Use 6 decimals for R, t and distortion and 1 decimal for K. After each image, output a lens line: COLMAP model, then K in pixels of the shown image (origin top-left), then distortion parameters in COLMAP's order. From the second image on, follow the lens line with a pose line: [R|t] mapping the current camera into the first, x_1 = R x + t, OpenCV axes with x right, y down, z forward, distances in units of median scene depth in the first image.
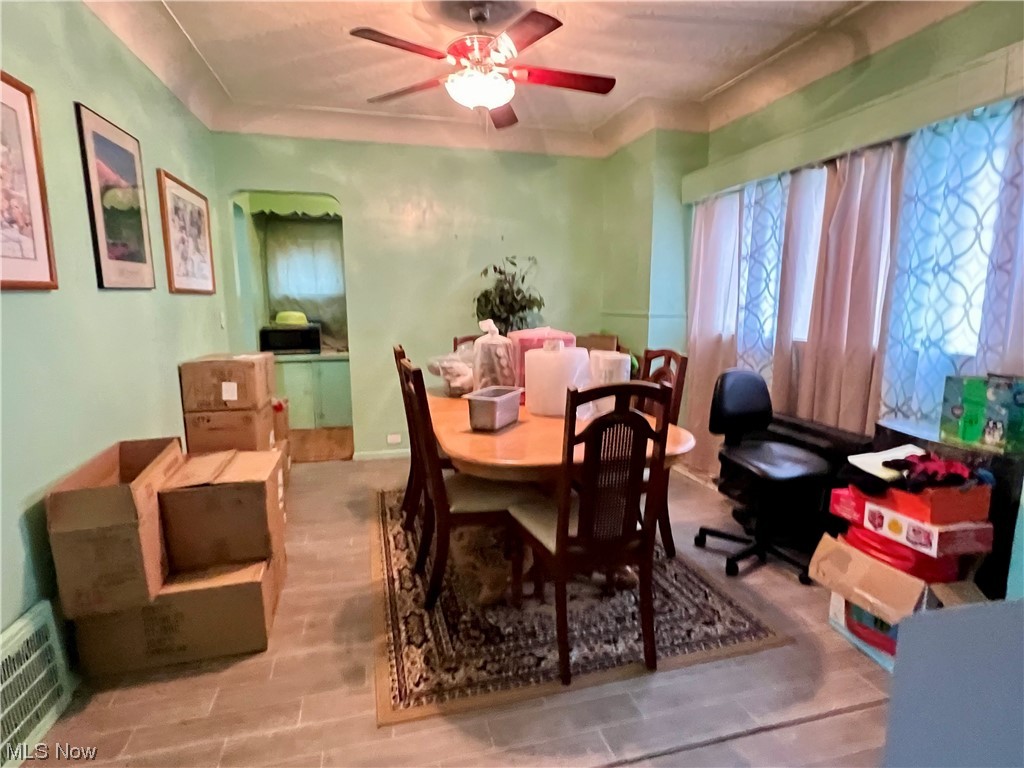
lens RADIAL K [[538.7, 0, 513.8], [0, 538.7, 386.5], [0, 0, 1]] dist [0.000263, 0.000009]
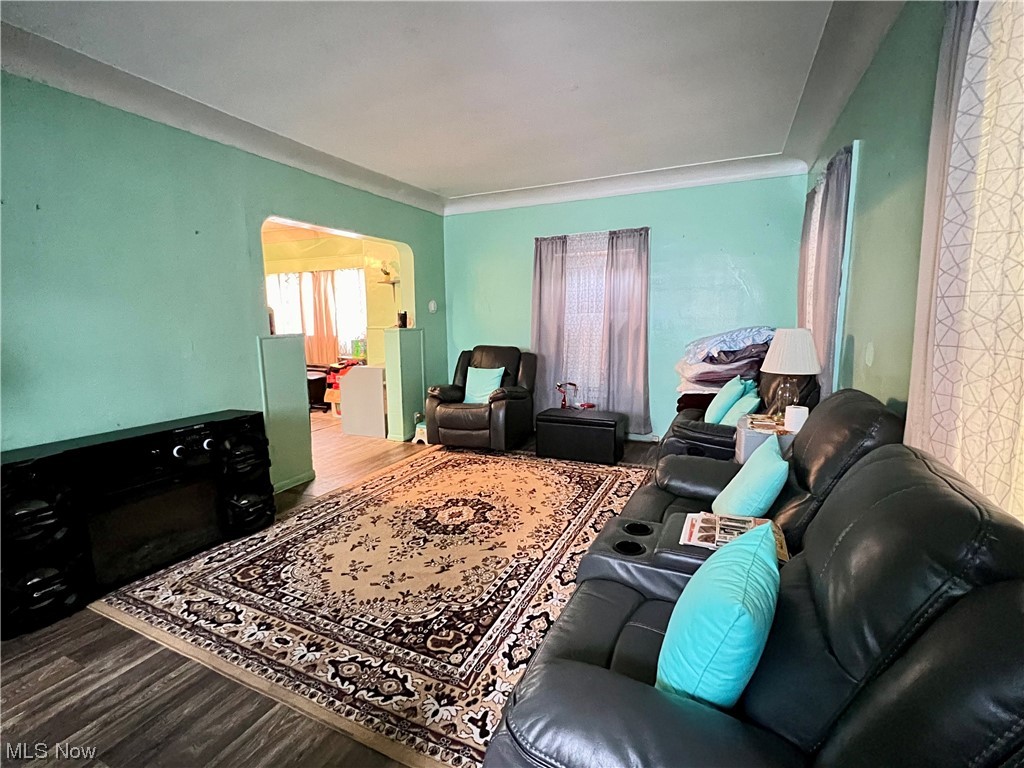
lens RADIAL K [[473.0, 0, 509.8], [0, 473.0, 384.7], [0, 0, 1]] dist [0.000177, 0.000003]
pose [[0.625092, -0.114503, 0.772107, -0.872052], [0.131250, 0.990516, 0.040634, 0.246141], [-0.769437, 0.075940, 0.634192, -1.549753]]
